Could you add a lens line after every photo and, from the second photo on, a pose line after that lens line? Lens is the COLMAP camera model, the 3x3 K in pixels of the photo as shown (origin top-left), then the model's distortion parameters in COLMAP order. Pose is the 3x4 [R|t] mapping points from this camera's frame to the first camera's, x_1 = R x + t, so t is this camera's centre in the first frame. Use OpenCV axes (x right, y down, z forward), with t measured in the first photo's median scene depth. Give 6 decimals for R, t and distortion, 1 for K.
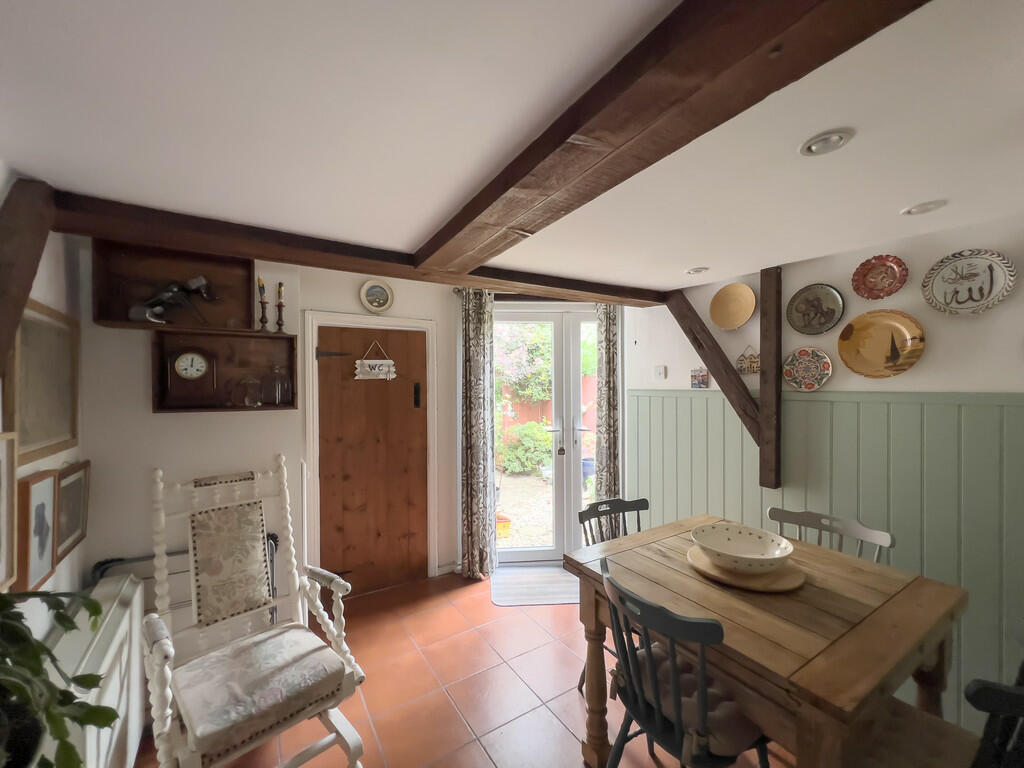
lens RADIAL K [[411.3, 0, 509.1], [0, 411.3, 384.3], [0, 0, 1]] dist [0.001410, 0.000035]
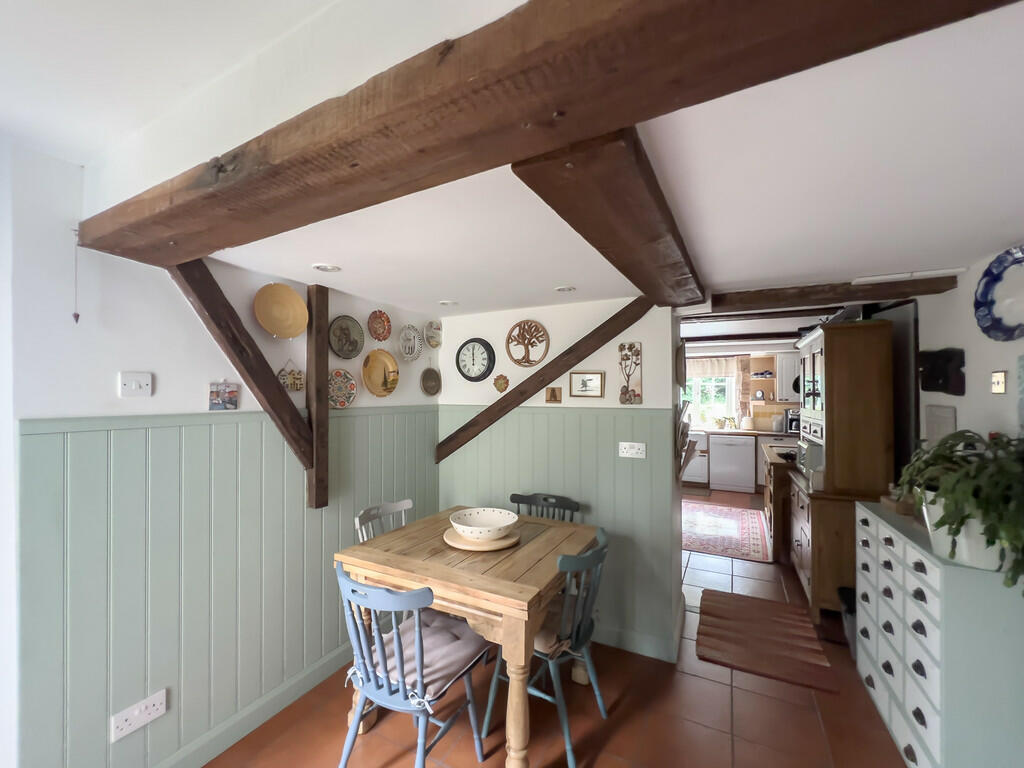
lens RADIAL K [[411.3, 0, 508.4], [0, 411.3, 390.6], [0, 0, 1]] dist [0.001410, 0.000035]
pose [[-0.509215, 0.013333, 0.860536, -0.446896], [0.003331, 0.999903, -0.013521, -0.013898], [-0.860633, -0.004019, -0.509210, 1.116799]]
